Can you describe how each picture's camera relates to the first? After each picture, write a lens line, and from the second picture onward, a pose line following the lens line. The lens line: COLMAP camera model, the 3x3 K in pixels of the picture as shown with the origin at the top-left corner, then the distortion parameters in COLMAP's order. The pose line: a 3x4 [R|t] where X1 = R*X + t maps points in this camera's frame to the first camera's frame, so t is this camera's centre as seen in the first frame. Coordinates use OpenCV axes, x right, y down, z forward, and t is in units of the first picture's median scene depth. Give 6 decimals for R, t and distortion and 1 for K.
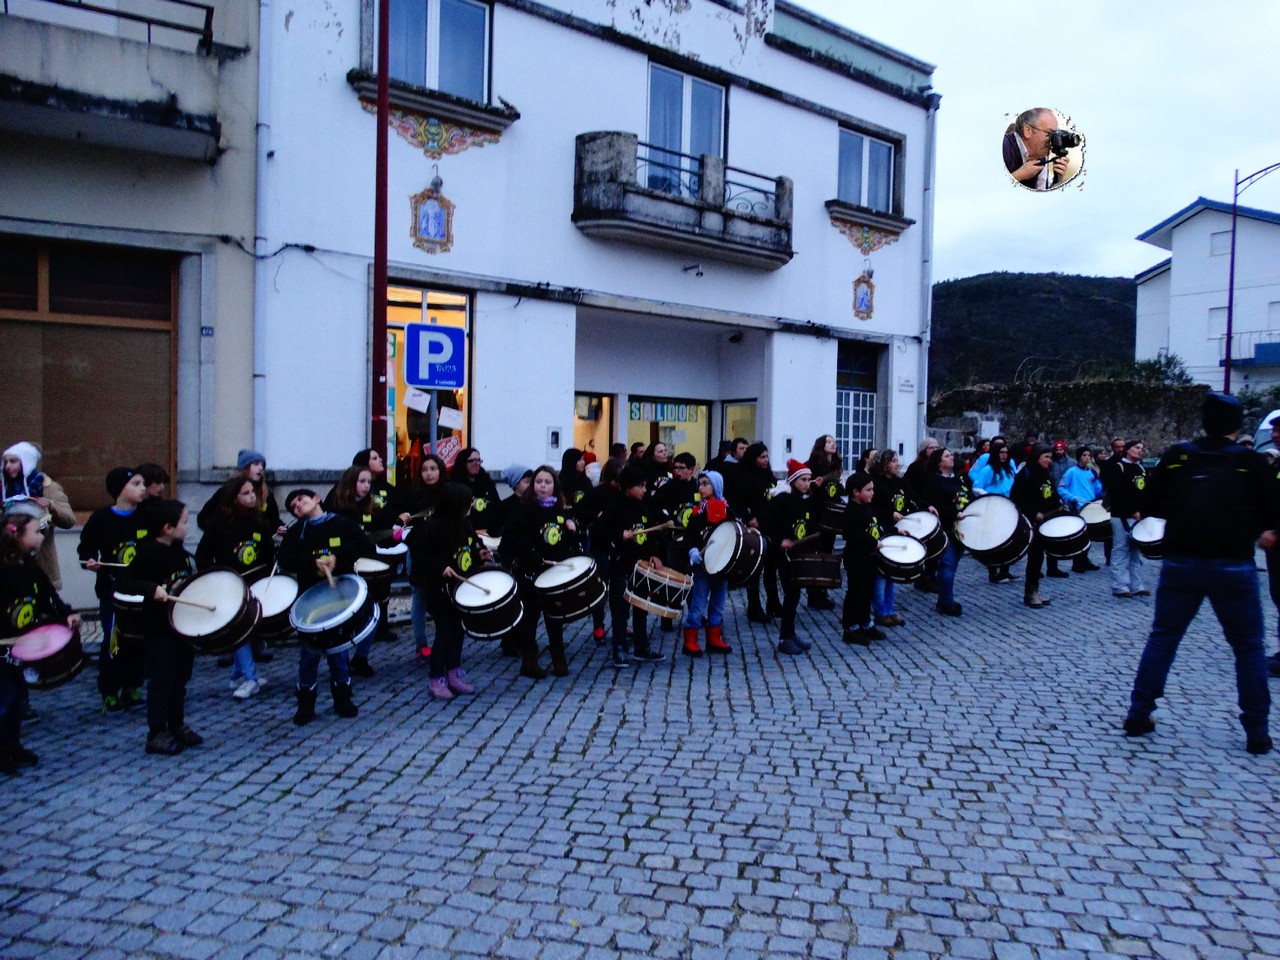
lens RADIAL K [[908.8, 0, 656.7], [0, 908.8, 466.0], [0, 0, 1]] dist [-0.001298, 0.005794]
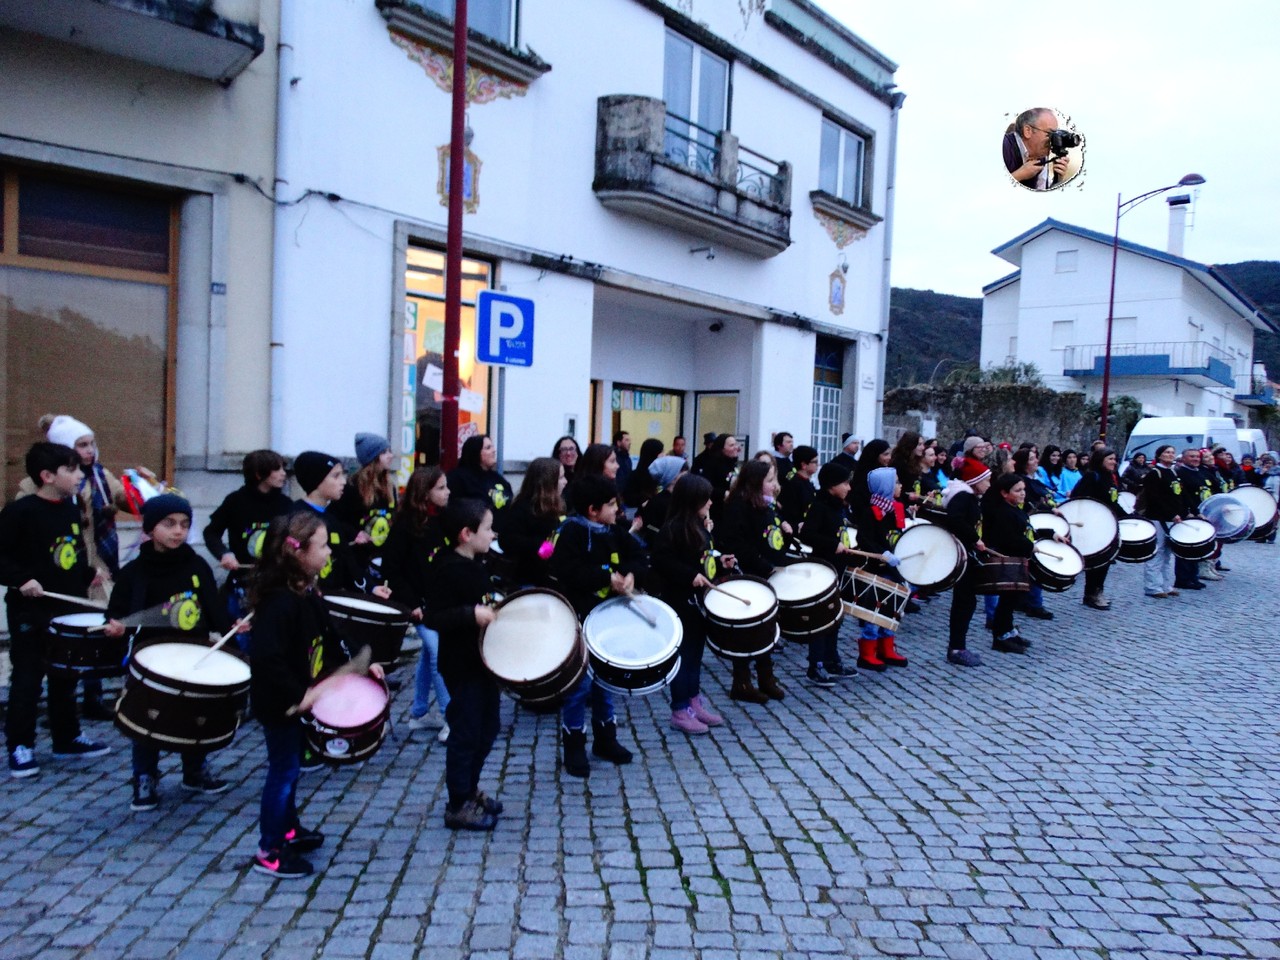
lens RADIAL K [[908.8, 0, 641.3], [0, 908.8, 468.1], [0, 0, 1]] dist [-0.001298, 0.005794]
pose [[0.983297, 0.018287, 0.181085, -0.205998], [-0.020384, 0.999745, 0.009725, 0.001096], [-0.180861, -0.013254, 0.983419, 0.084914]]
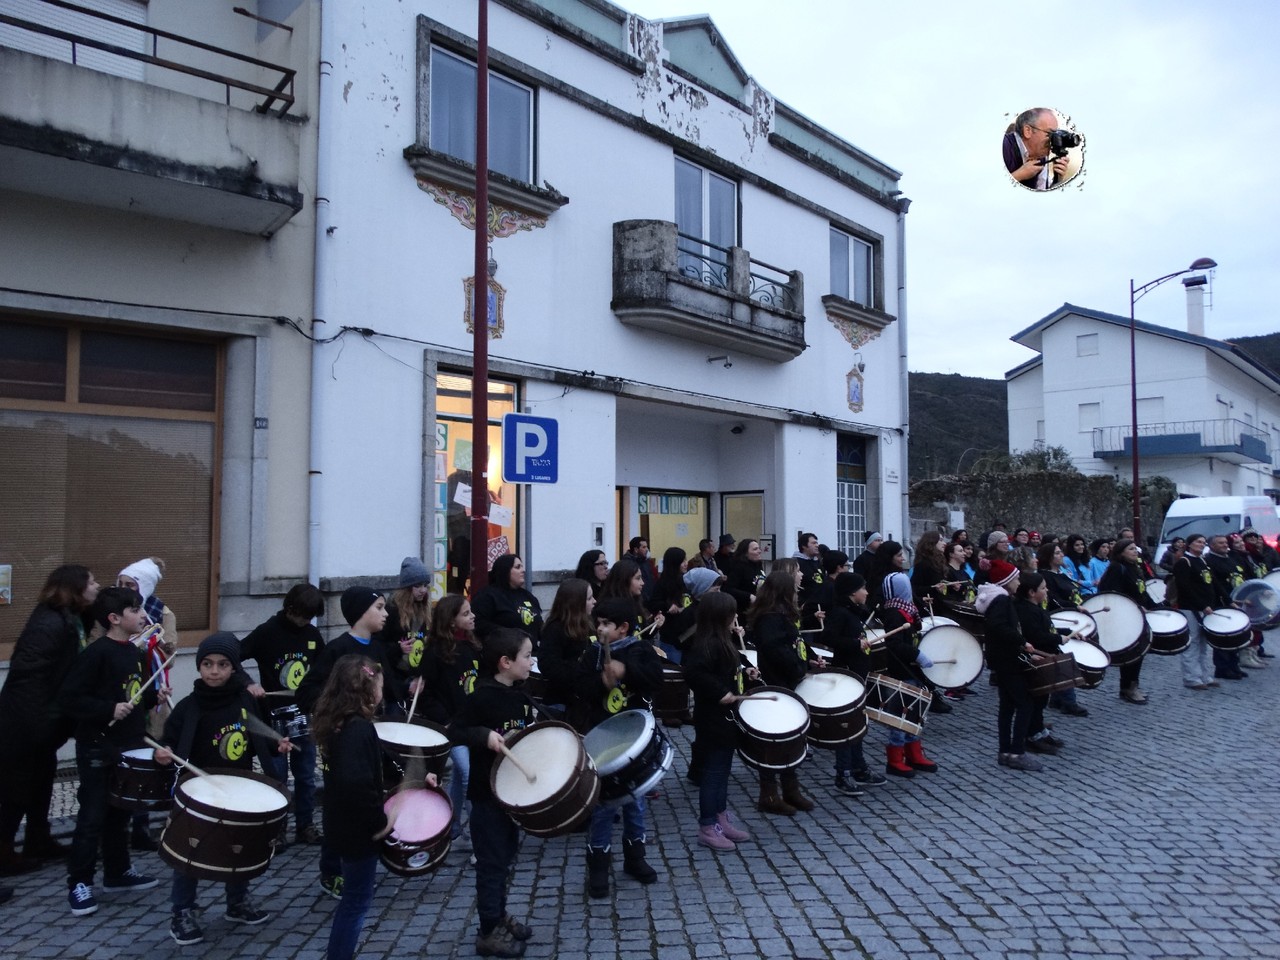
lens RADIAL K [[908.8, 0, 638.0], [0, 908.8, 470.5], [0, 0, 1]] dist [-0.001298, 0.005794]
pose [[0.989980, -0.003205, 0.141175, -0.201928], [0.016325, 0.995637, -0.091873, -0.010523], [-0.140264, 0.093257, 0.985712, 0.062621]]
